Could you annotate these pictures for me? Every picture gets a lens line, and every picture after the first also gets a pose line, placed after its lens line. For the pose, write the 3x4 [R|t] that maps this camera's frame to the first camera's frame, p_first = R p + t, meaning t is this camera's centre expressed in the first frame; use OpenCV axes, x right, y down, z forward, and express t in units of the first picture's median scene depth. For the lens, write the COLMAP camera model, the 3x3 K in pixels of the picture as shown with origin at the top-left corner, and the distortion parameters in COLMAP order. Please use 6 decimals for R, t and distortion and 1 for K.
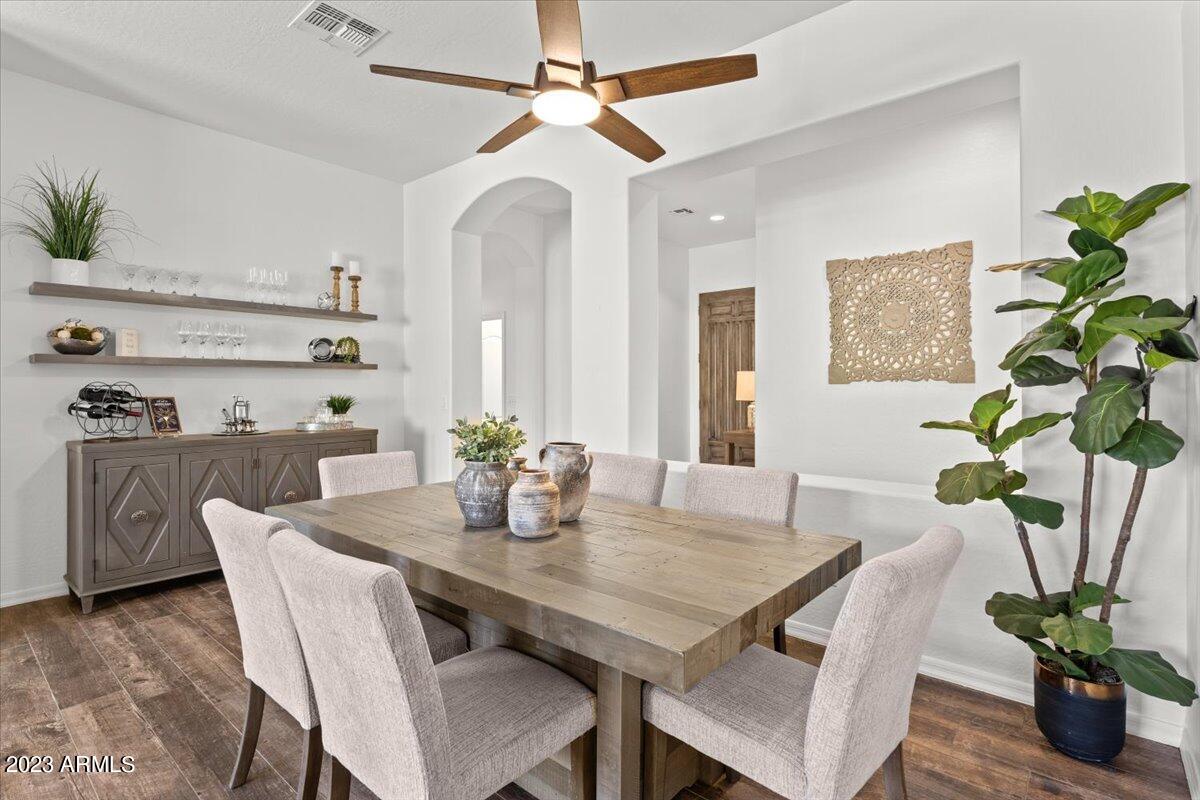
lens RADIAL K [[599.8, 0, 582.8], [0, 599.8, 387.6], [0, 0, 1]] dist [-0.003267, -0.000656]
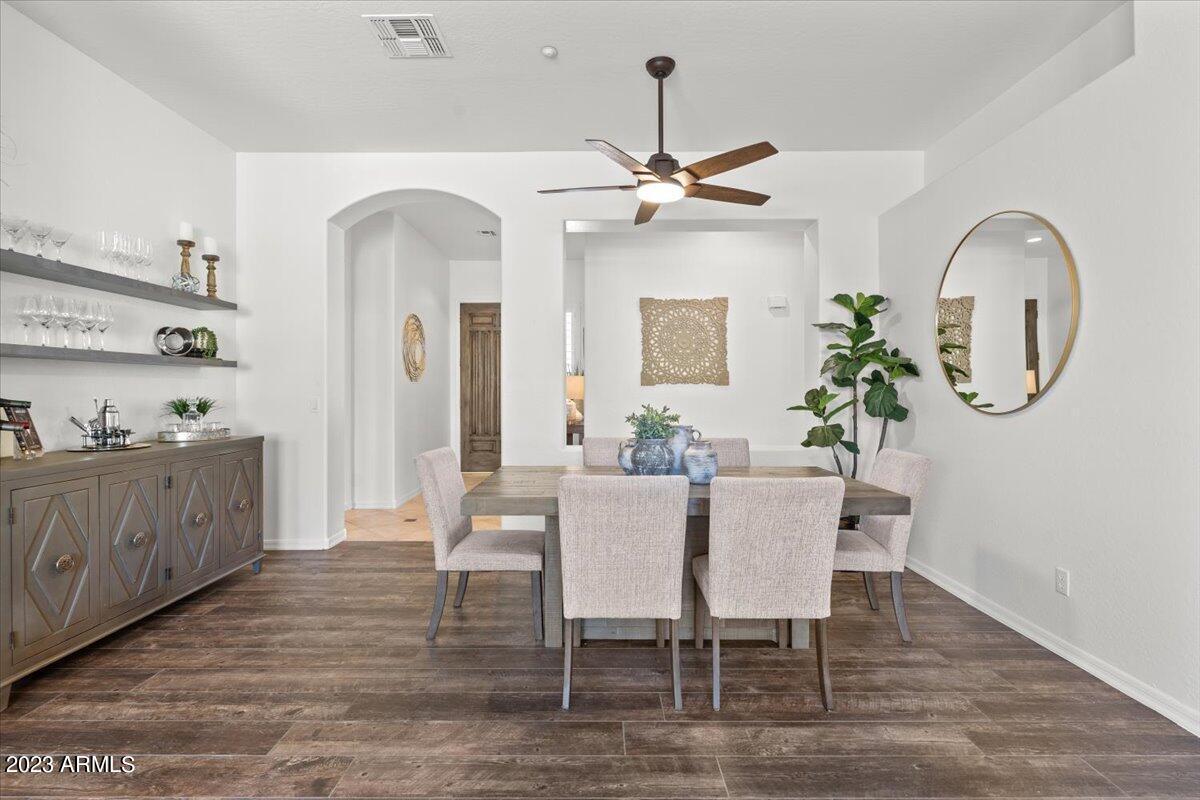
lens RADIAL K [[605.3, 0, 603.5], [0, 605.3, 393.0], [0, 0, 1]] dist [-0.003438, -0.000252]
pose [[0.742878, -0.005188, 0.669406, -0.624966], [0.001884, 0.999982, 0.005658, 0.002959], [-0.669424, -0.002942, 0.742875, 0.007615]]
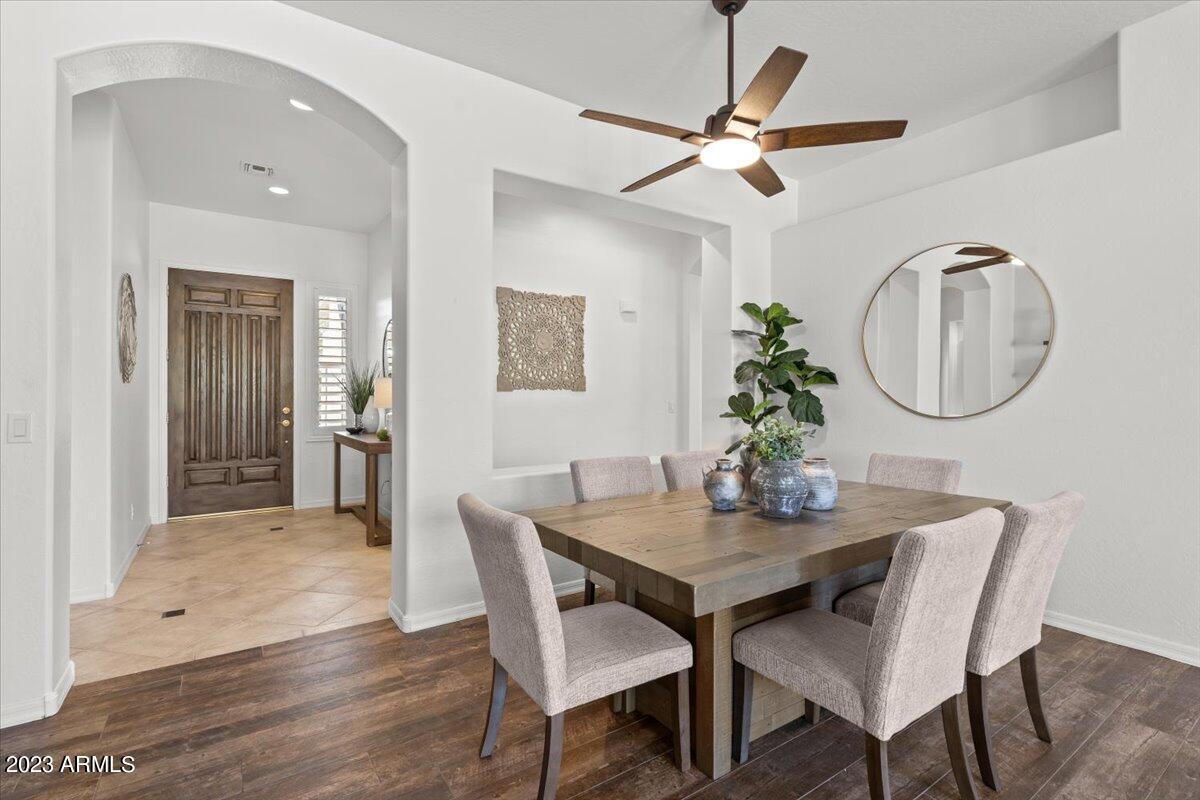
lens RADIAL K [[570.2, 0, 615.3], [0, 570.2, 394.9], [0, 0, 1]] dist [-0.003751, -0.000617]
pose [[0.220193, 0.001095, 0.975456, -0.655328], [0.000641, 0.999999, -0.001267, 0.002697], [-0.975456, 0.000904, 0.220192, 0.547842]]
